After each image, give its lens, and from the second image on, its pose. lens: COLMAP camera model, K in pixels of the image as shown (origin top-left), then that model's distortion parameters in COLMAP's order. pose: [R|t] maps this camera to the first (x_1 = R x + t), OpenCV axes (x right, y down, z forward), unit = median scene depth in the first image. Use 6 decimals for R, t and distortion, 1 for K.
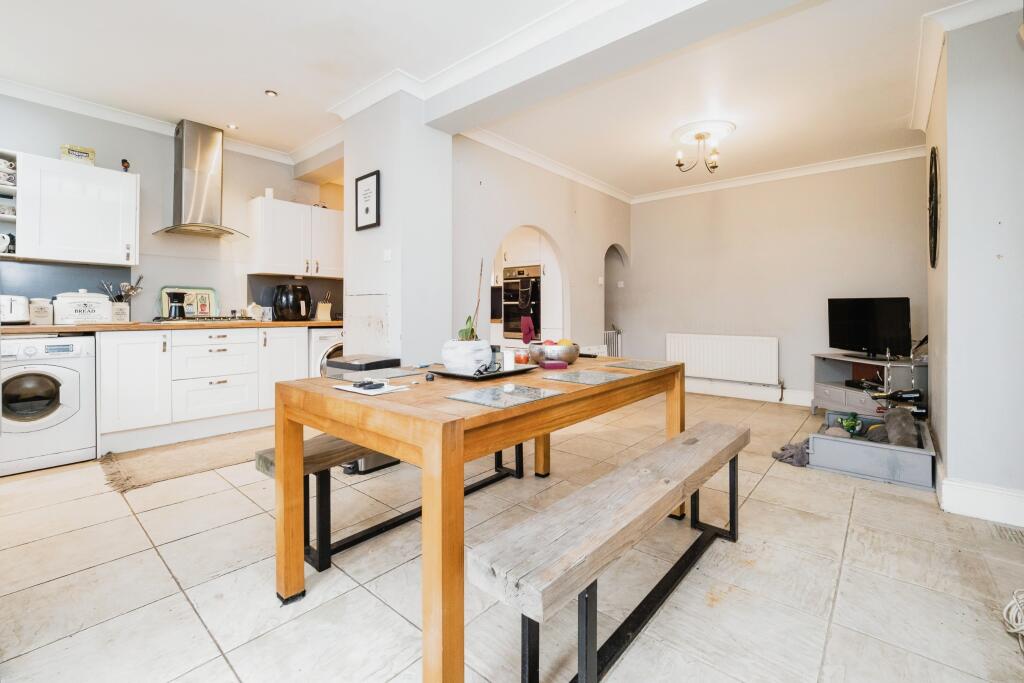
lens RADIAL K [[440.5, 0, 511.5], [0, 440.5, 311.7], [0, 0, 1]] dist [-0.015578, -0.000889]
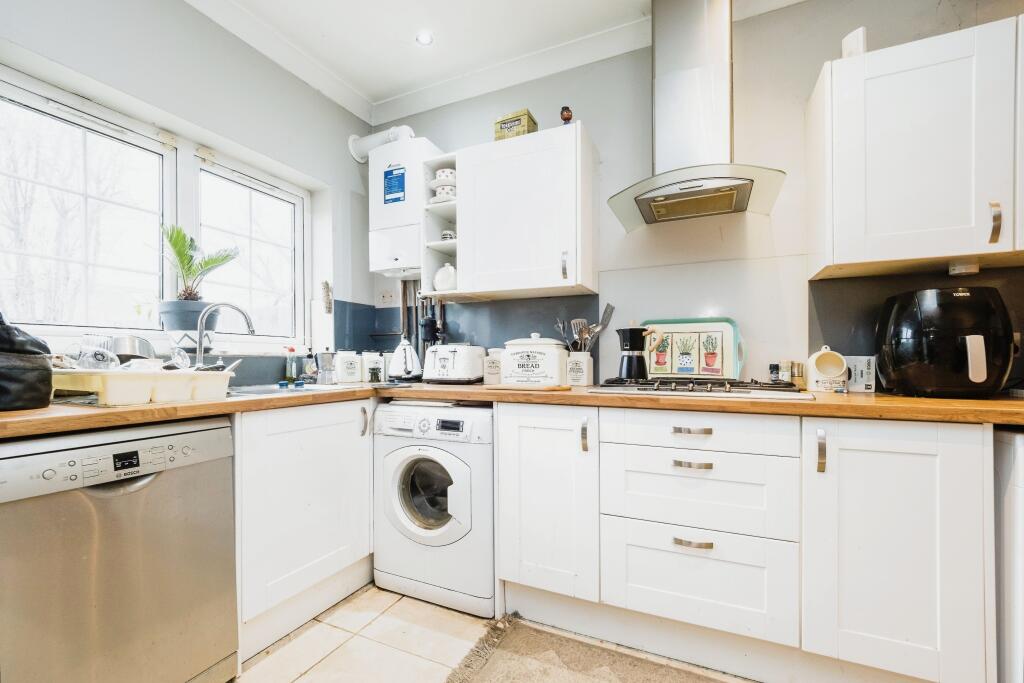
lens RADIAL K [[440.5, 0, 503.0], [0, 440.5, 365.5], [0, 0, 1]] dist [-0.015578, -0.000889]
pose [[0.258746, 0.002979, -0.965941, -0.320401], [-0.003439, 0.999992, 0.002163, -0.003100], [0.965939, 0.002762, 0.258754, 0.715686]]
